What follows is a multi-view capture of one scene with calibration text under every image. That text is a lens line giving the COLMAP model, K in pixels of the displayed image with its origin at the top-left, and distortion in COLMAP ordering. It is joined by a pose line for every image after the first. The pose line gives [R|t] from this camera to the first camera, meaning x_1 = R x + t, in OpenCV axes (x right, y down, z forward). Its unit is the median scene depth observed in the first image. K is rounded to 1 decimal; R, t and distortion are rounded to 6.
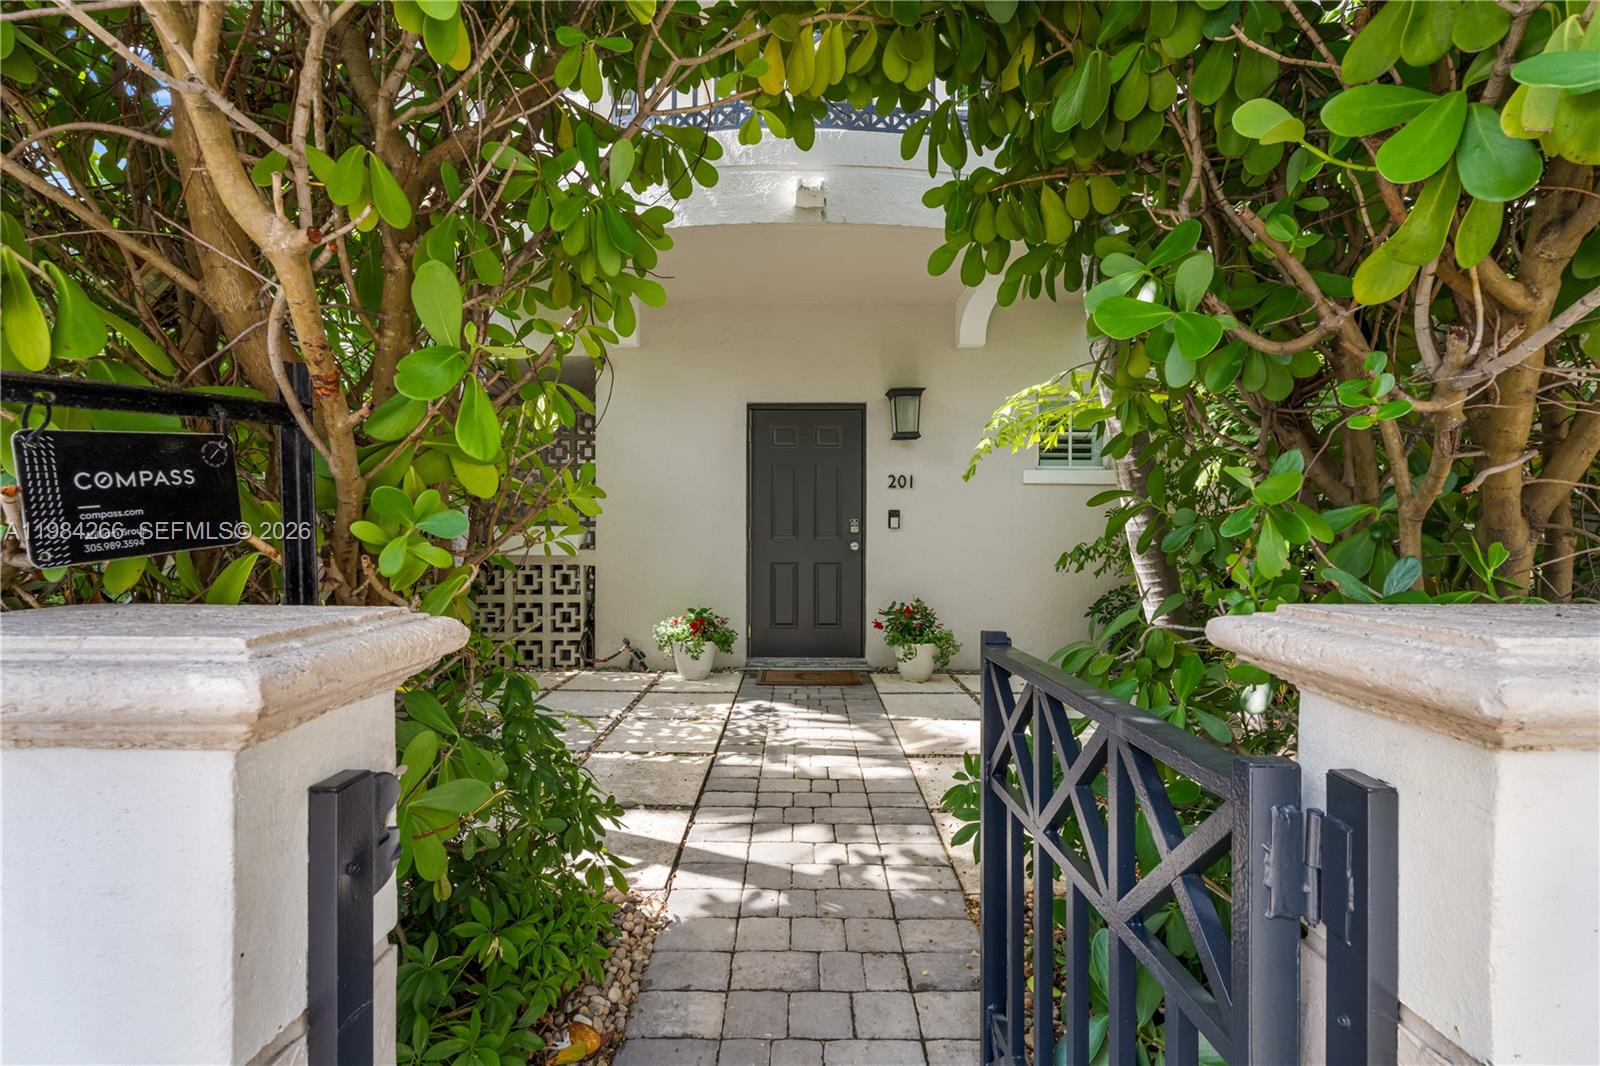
lens RADIAL K [[694.7, 0, 791.8], [0, 694.7, 514.9], [0, 0, 1]] dist [-0.000968, -0.000111]
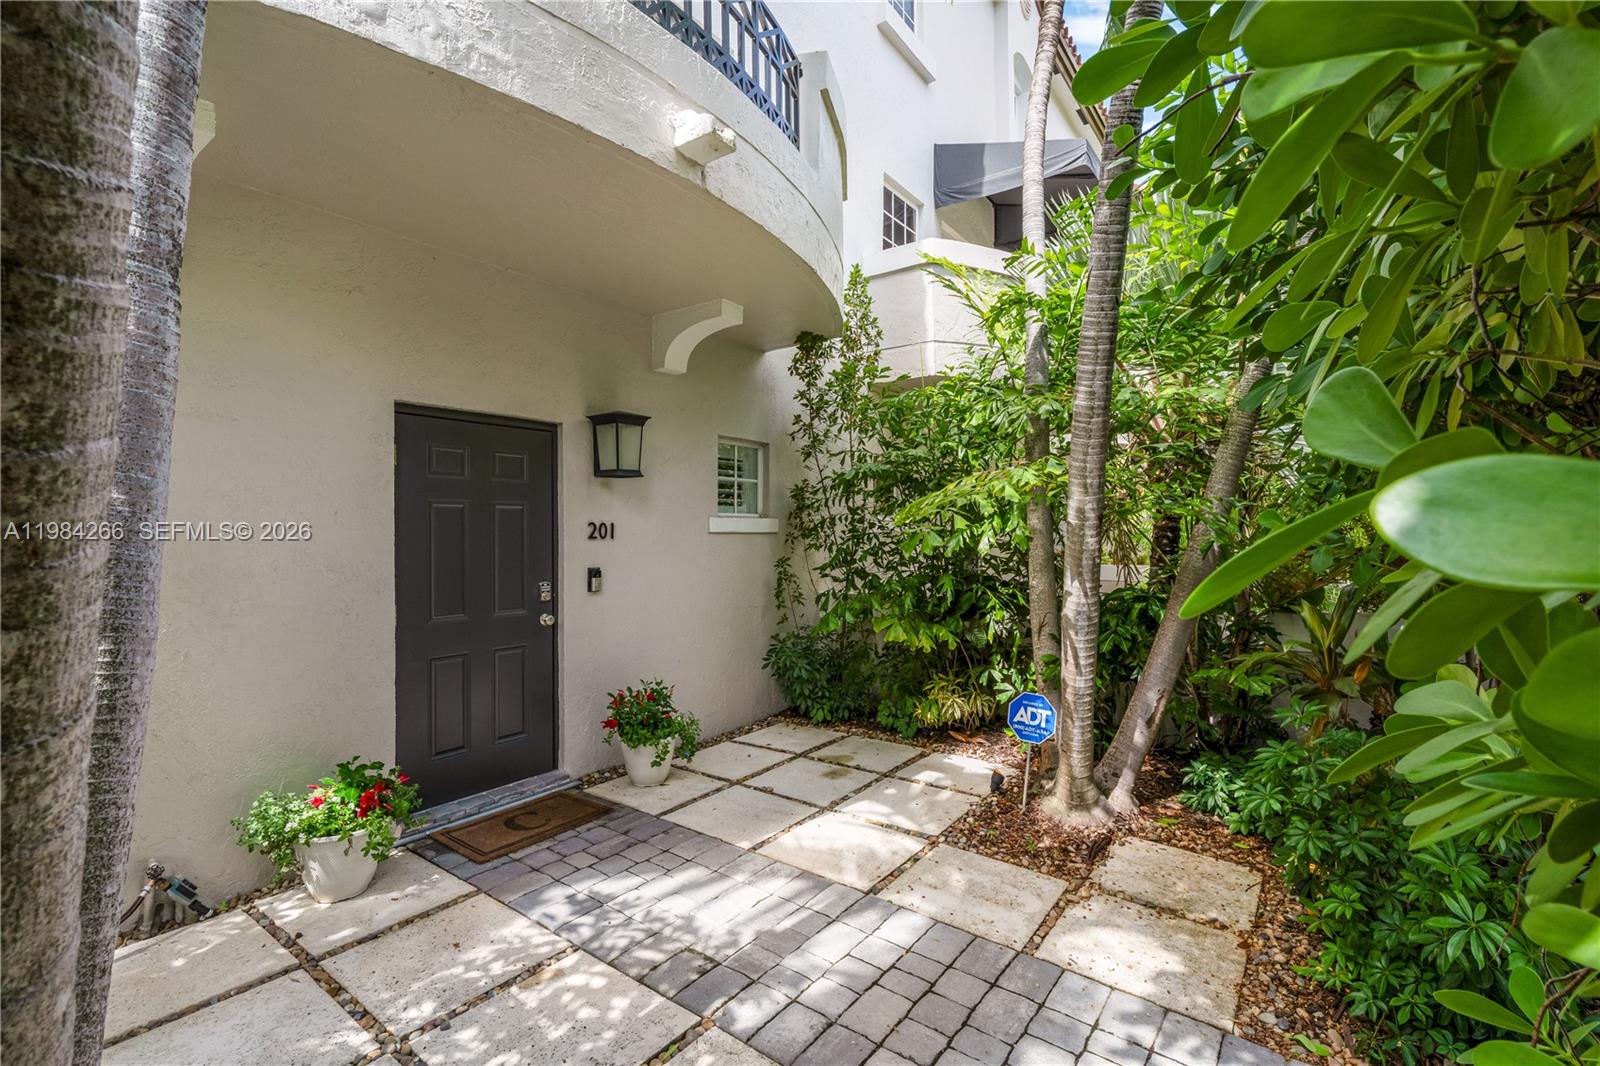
lens RADIAL K [[701.8, 0, 800.0], [0, 701.8, 533.0], [0, 0, 1]] dist [0.002124, 0.000315]
pose [[0.606428, -0.003576, 0.795131, -0.337440], [-0.006759, 0.999931, 0.009652, -0.054794], [-0.795110, -0.011228, 0.606361, 0.347392]]
